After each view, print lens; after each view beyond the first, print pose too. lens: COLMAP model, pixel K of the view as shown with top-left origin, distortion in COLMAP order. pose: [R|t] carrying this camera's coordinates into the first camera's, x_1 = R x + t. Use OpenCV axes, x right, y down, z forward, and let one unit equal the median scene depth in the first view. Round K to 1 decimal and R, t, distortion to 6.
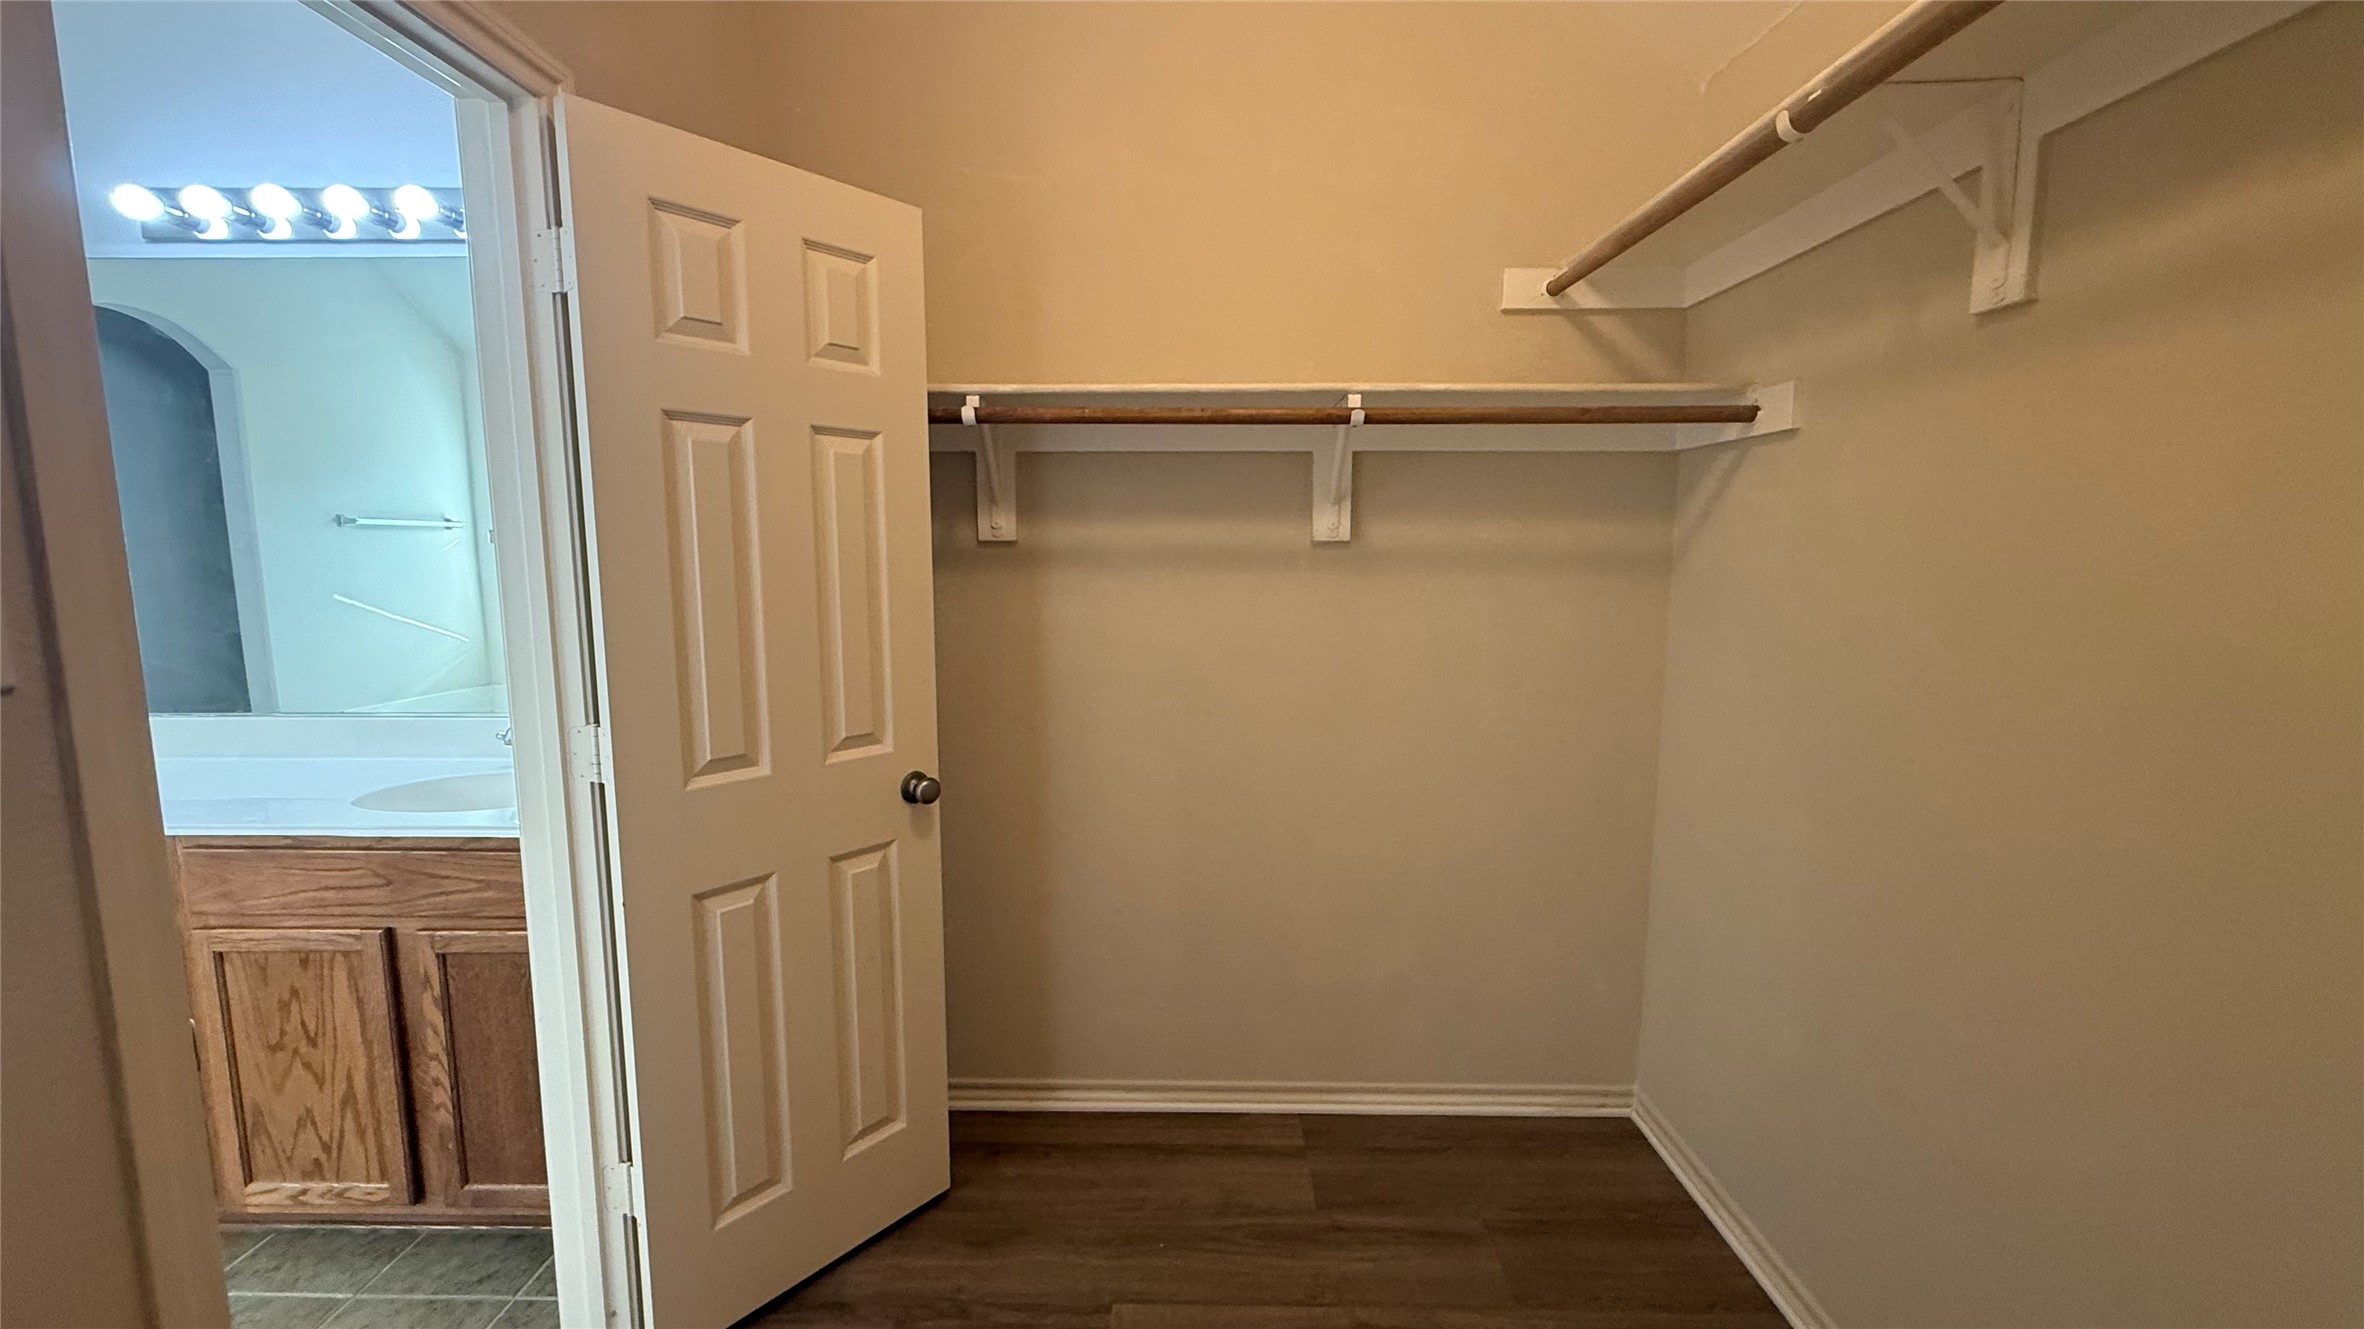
lens RADIAL K [[952.7, 0, 1193.4], [0, 952.7, 672.5], [0, 0, 1]] dist [-0.000019, 0.000340]
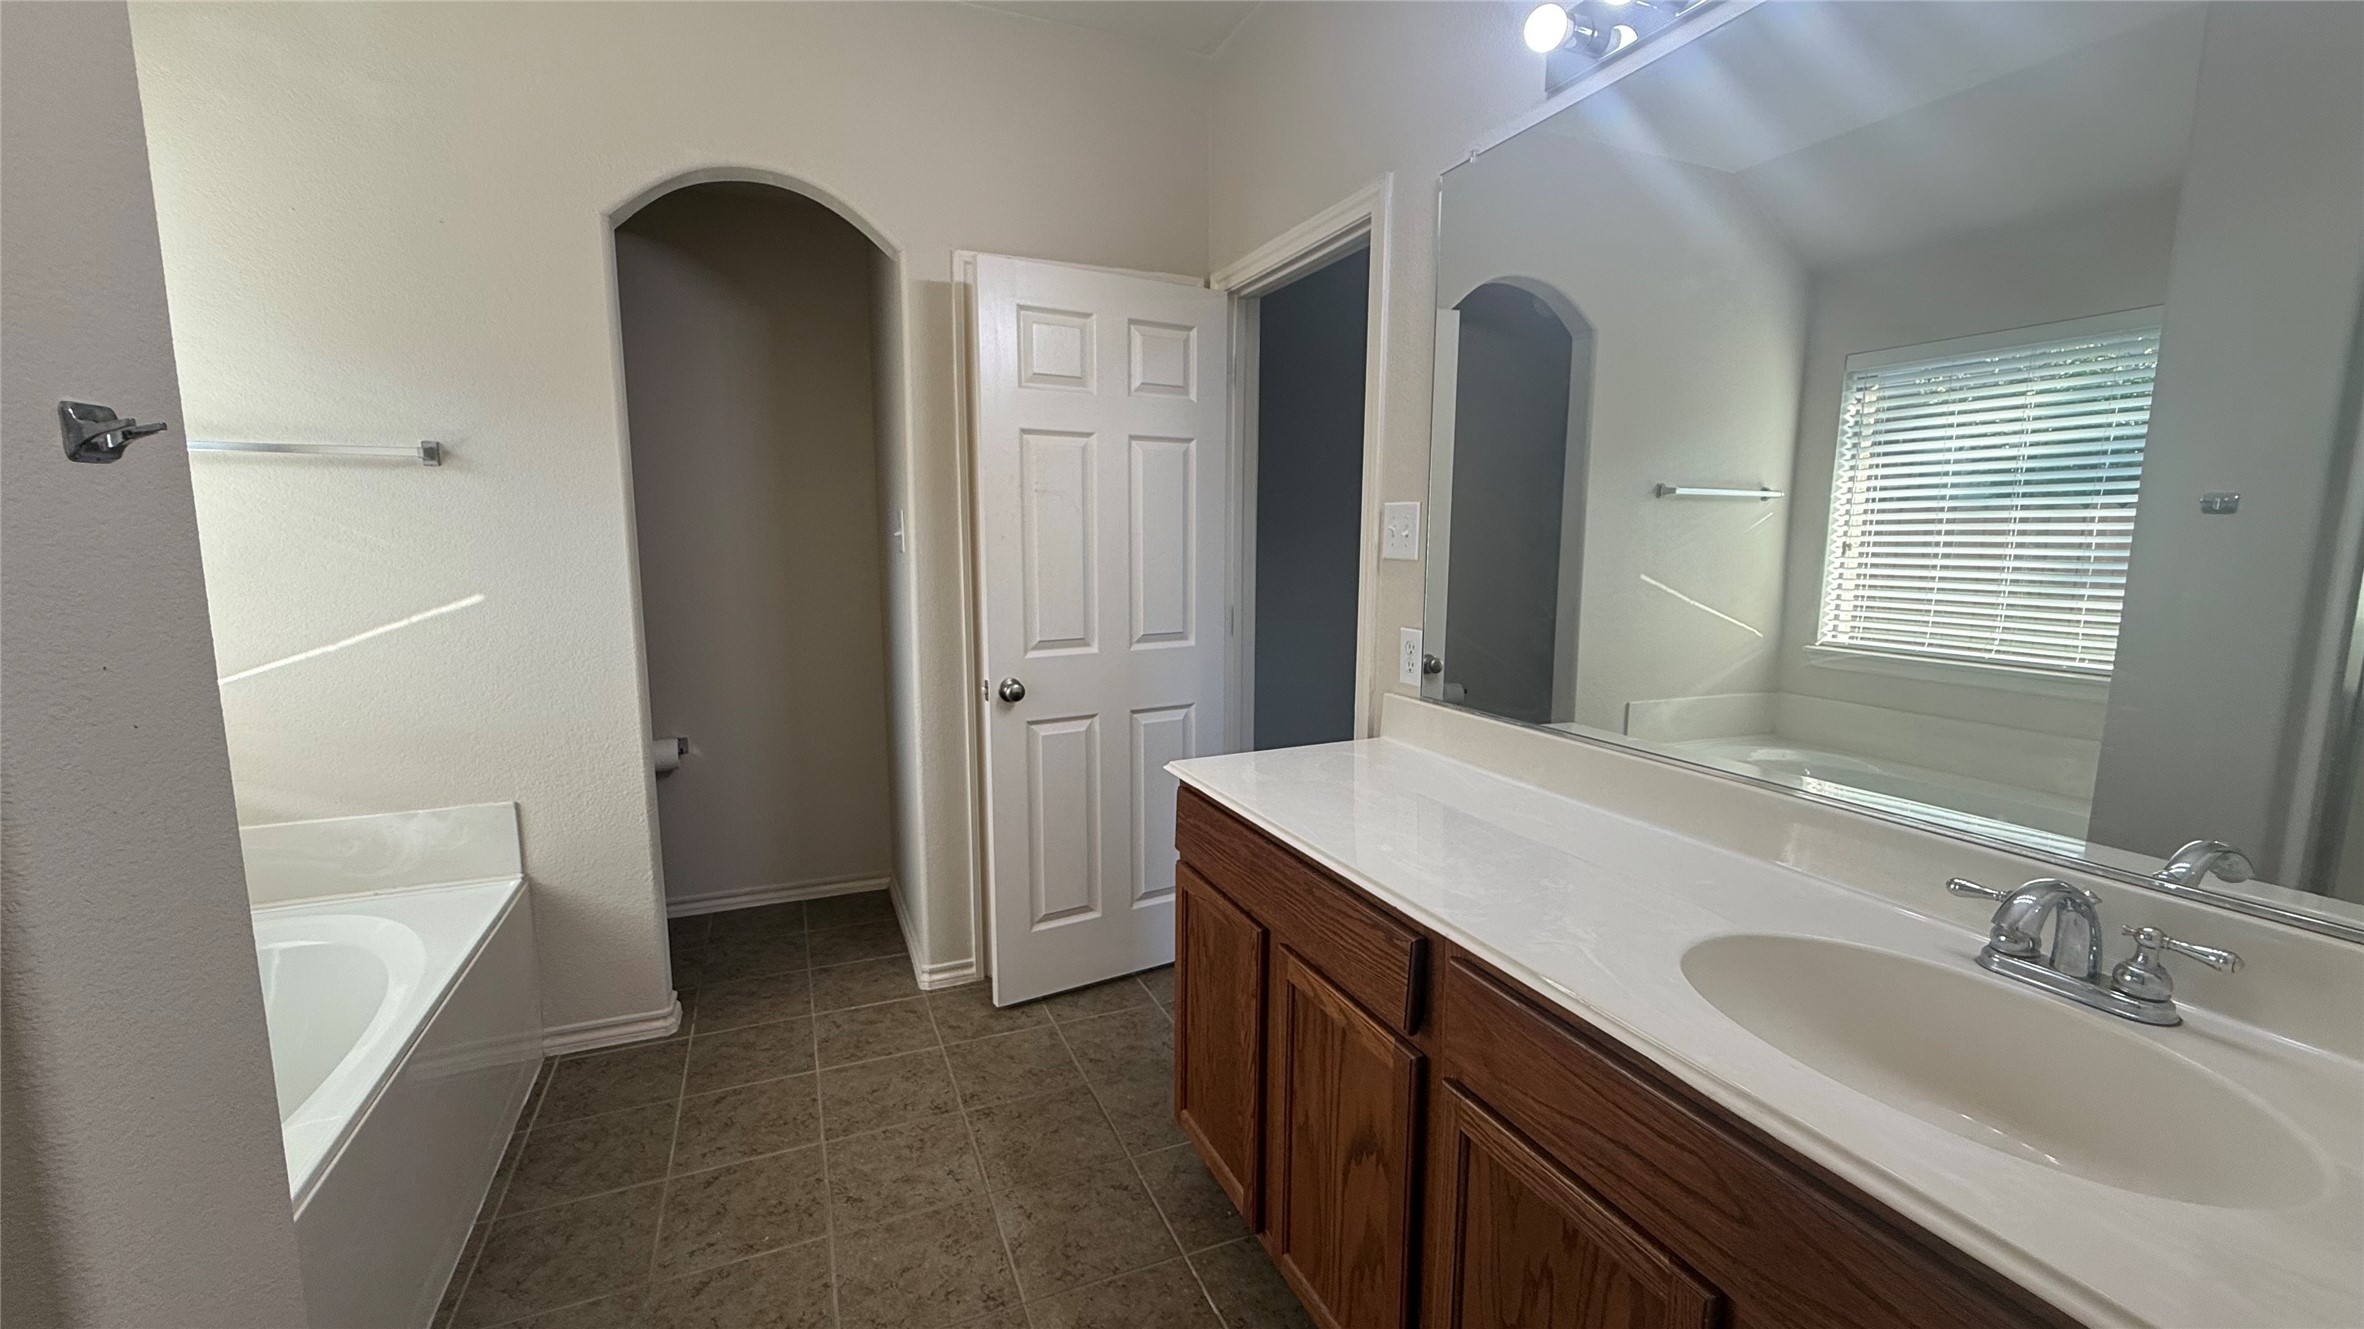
lens RADIAL K [[952.7, 0, 1189.5], [0, 952.7, 674.7], [0, 0, 1]] dist [-0.000019, 0.000340]
pose [[0.409892, 0.130262, -0.902785, -0.573595], [-0.118451, 0.988971, 0.088917, -0.039101], [0.904410, 0.070489, 0.420801, 0.552496]]
